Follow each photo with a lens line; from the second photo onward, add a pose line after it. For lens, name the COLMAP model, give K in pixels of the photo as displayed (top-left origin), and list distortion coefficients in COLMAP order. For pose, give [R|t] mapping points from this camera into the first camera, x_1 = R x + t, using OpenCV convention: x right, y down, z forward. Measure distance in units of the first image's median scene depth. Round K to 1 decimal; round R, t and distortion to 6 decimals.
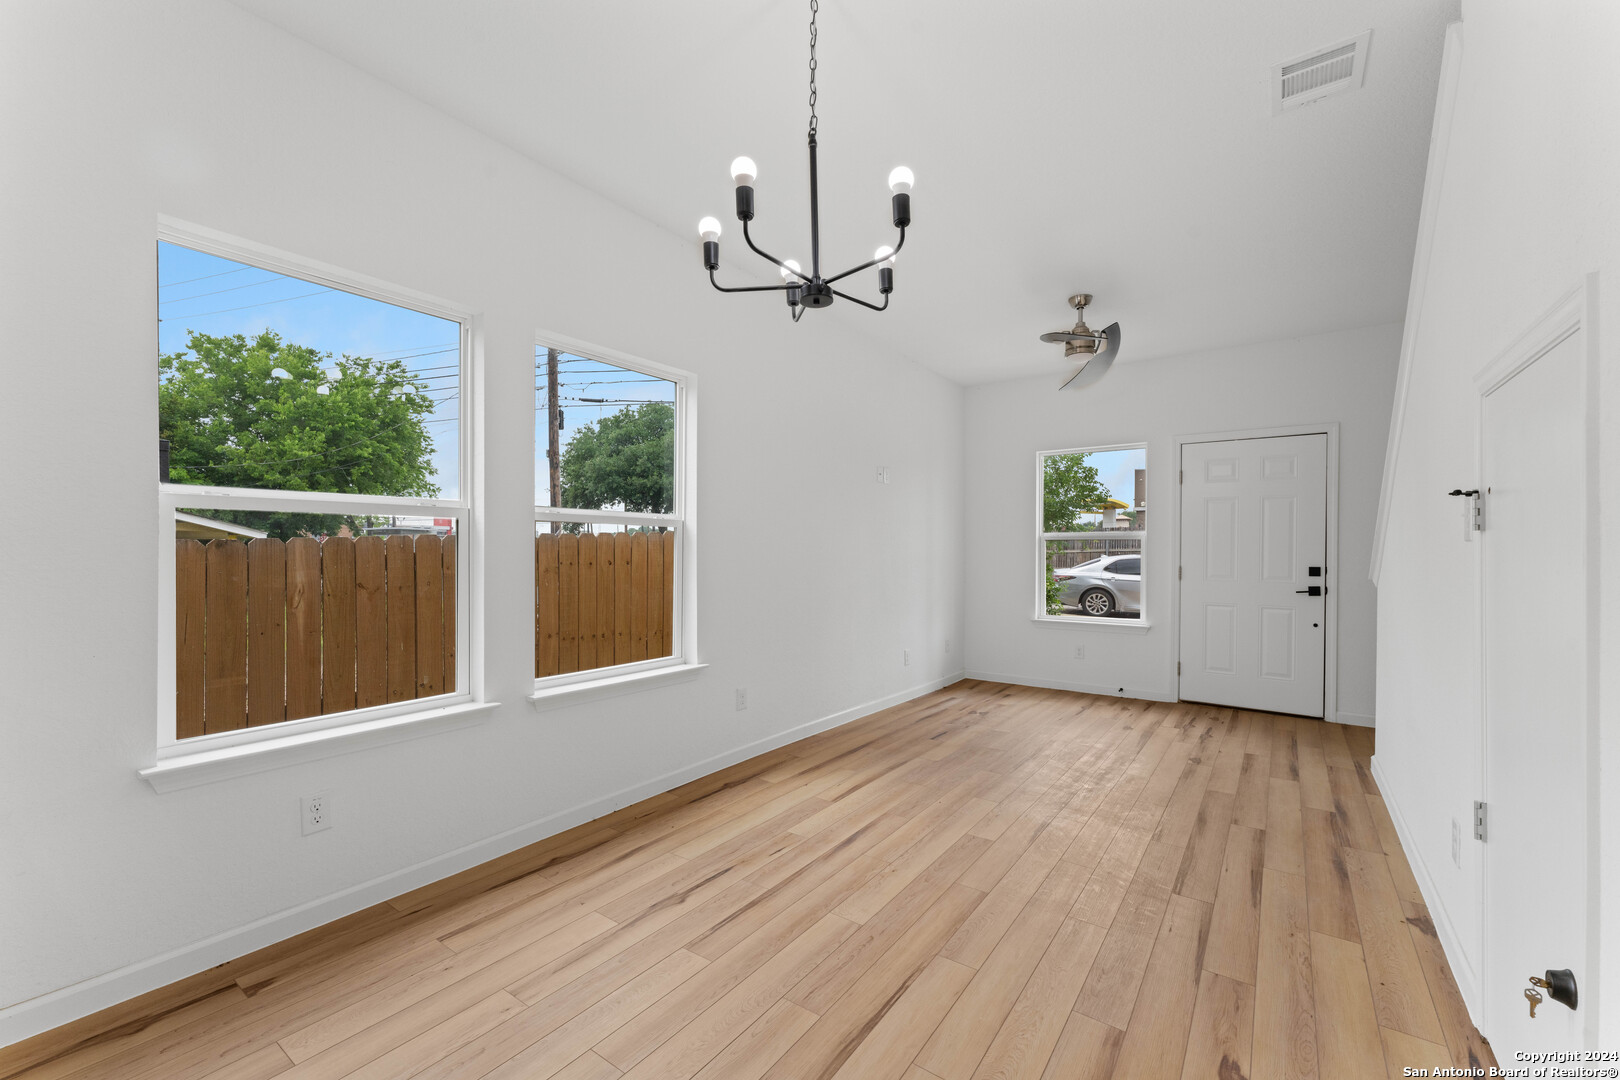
lens RADIAL K [[660.3, 0, 813.4], [0, 660.3, 551.1], [0, 0, 1]] dist [0.000163, -0.000153]
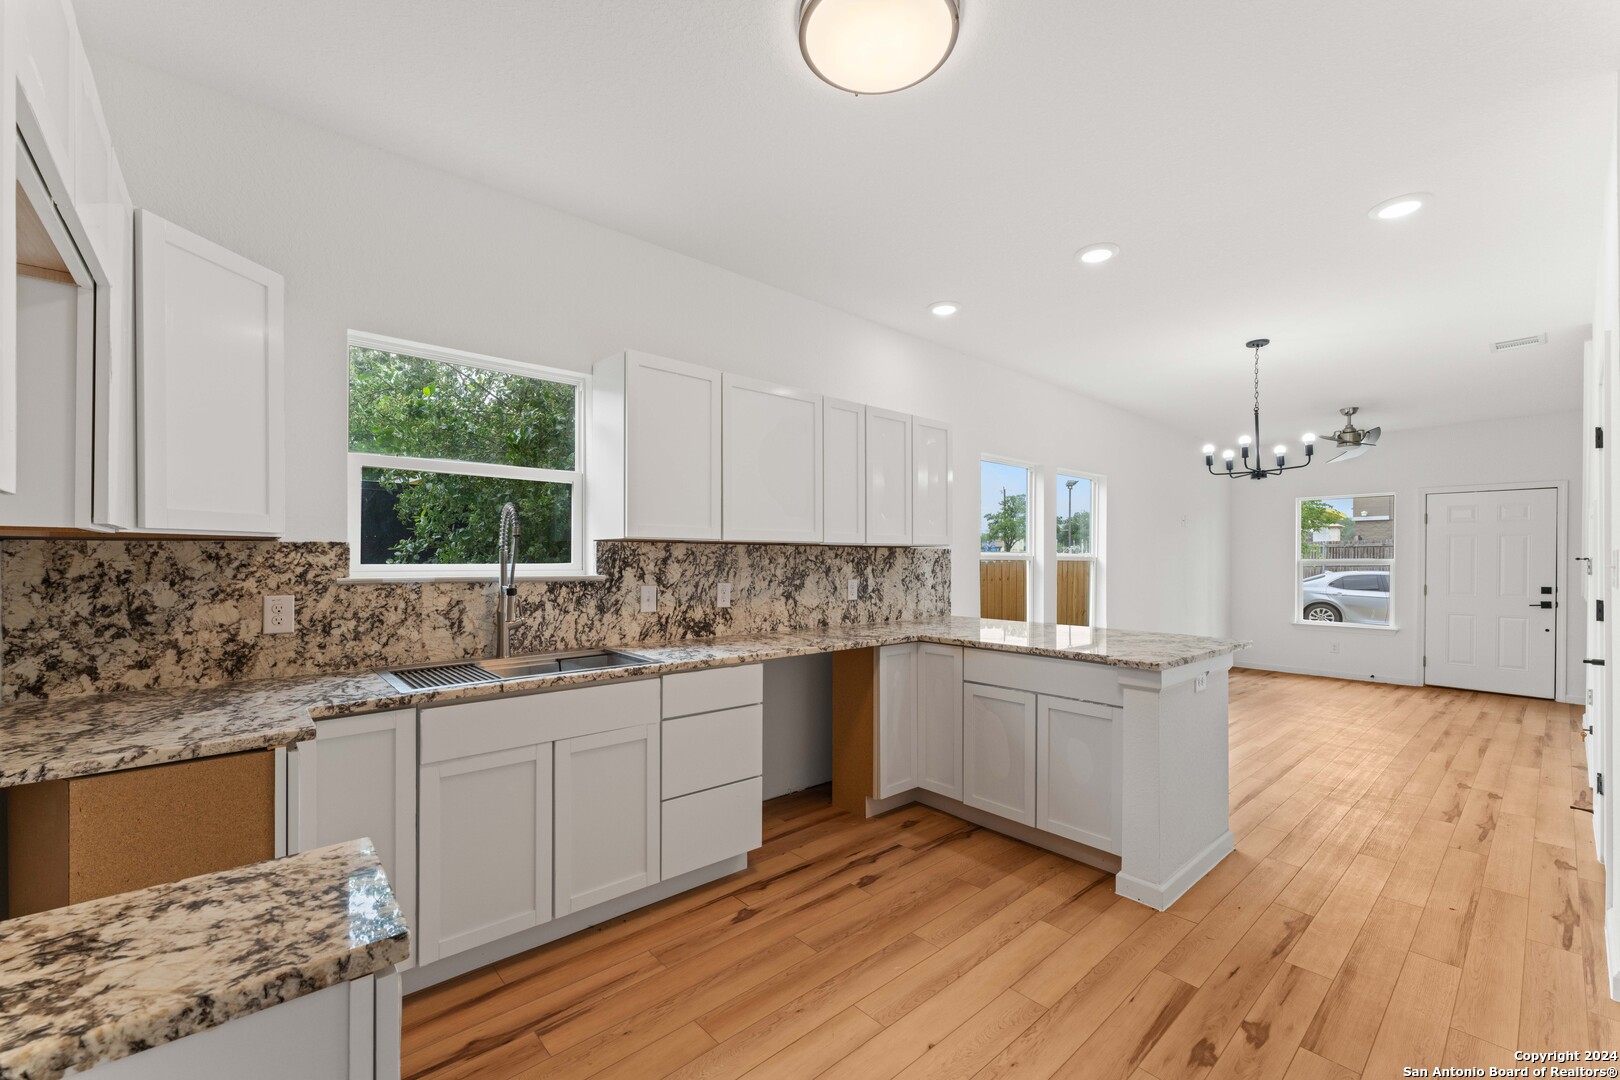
lens RADIAL K [[650.0, 0, 811.6], [0, 650.0, 558.6], [0, 0, 1]] dist [0.000937, 0.000348]
pose [[0.972101, 0.001905, -0.234555, -0.511050], [-0.002949, 0.999987, -0.004101, -0.031894], [0.234544, 0.004678, 0.972094, -0.850804]]
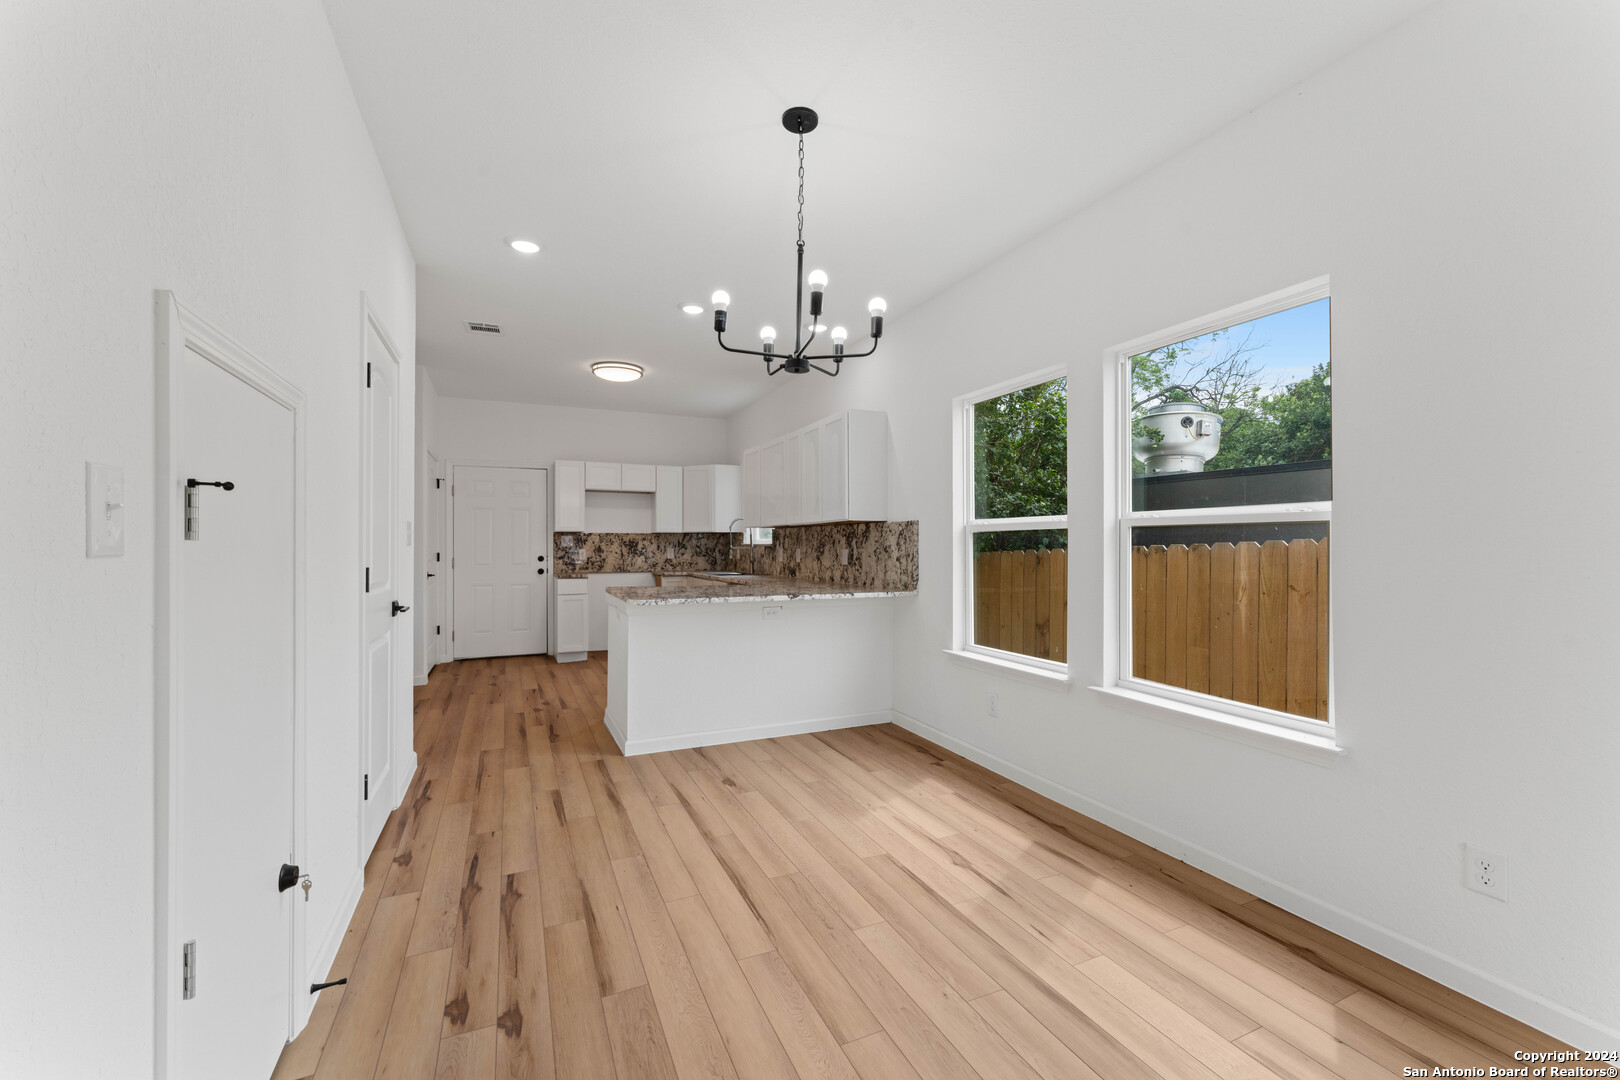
lens RADIAL K [[672.3, 0, 821.3], [0, 672.3, 537.2], [0, 0, 1]] dist [0.002735, -0.000009]
pose [[-0.499354, -0.009254, -0.866349, 0.567794], [-0.001625, 0.999951, -0.009745, -0.014583], [0.866397, -0.003458, -0.499345, 0.840659]]
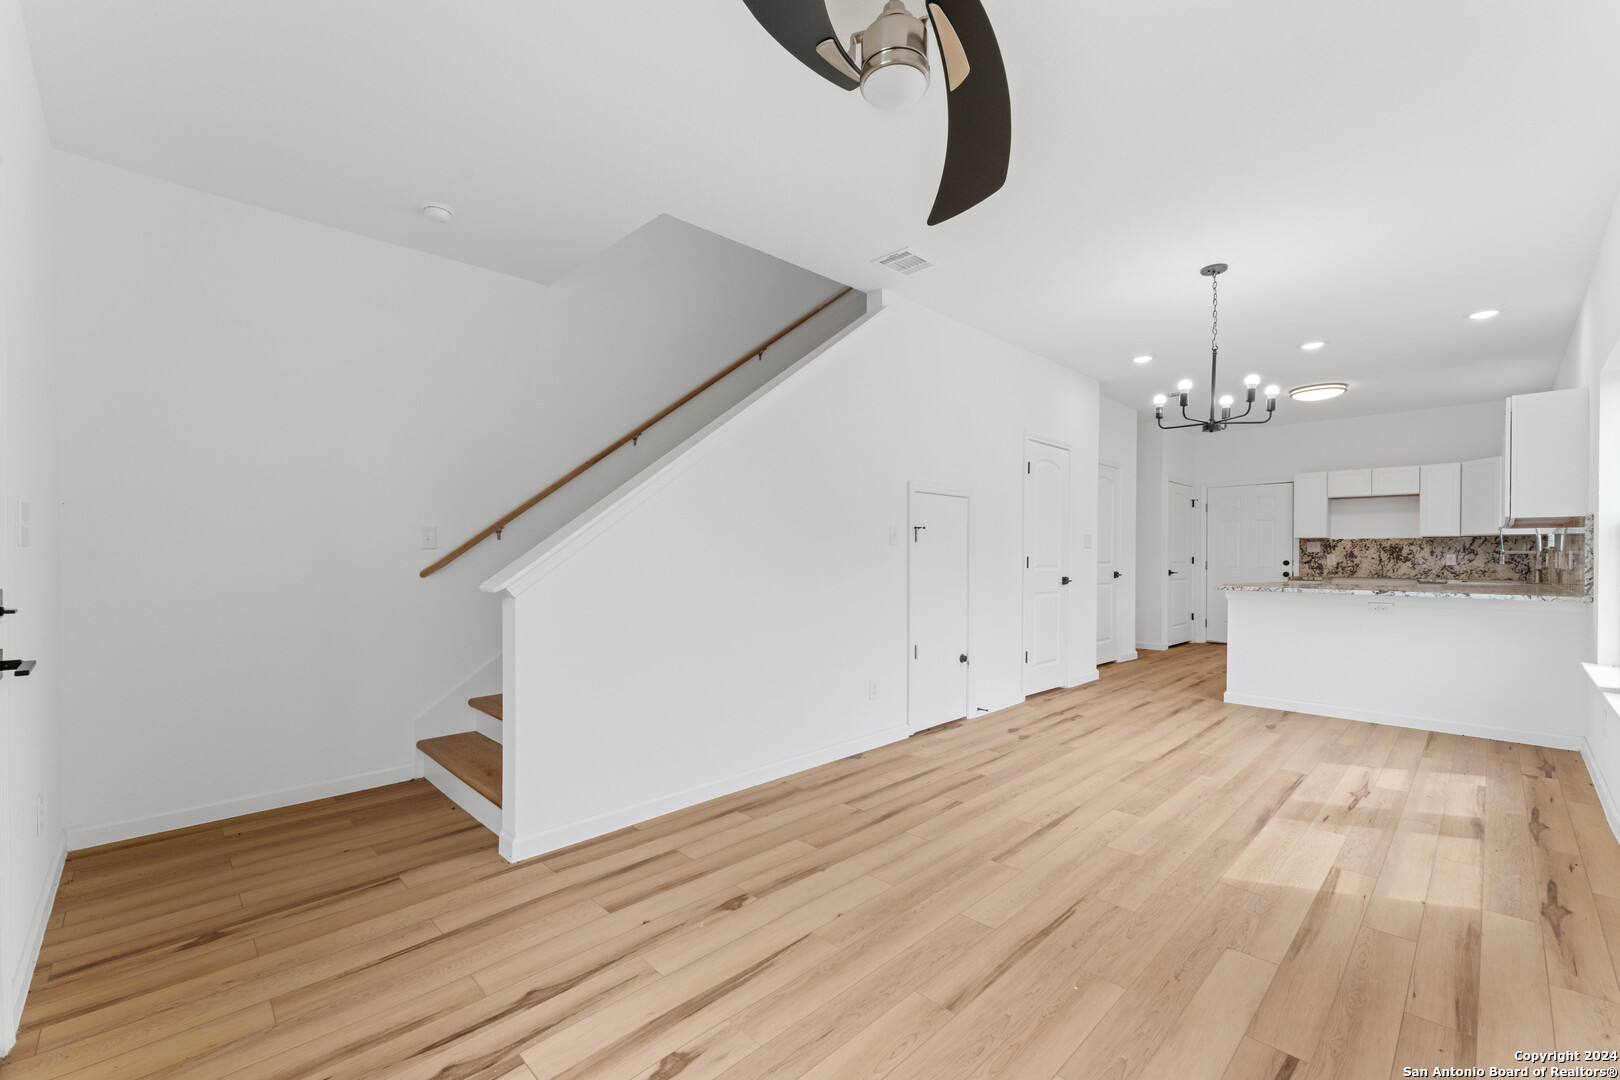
lens RADIAL K [[677.7, 0, 772.0], [0, 677.7, 557.6], [0, 0, 1]] dist [-0.000265, 0.000121]
pose [[-0.977801, -0.005237, 0.209472, 0.442151], [-0.004344, 0.999979, 0.004723, 0.010214], [-0.209492, 0.003709, -0.977803, 1.646213]]
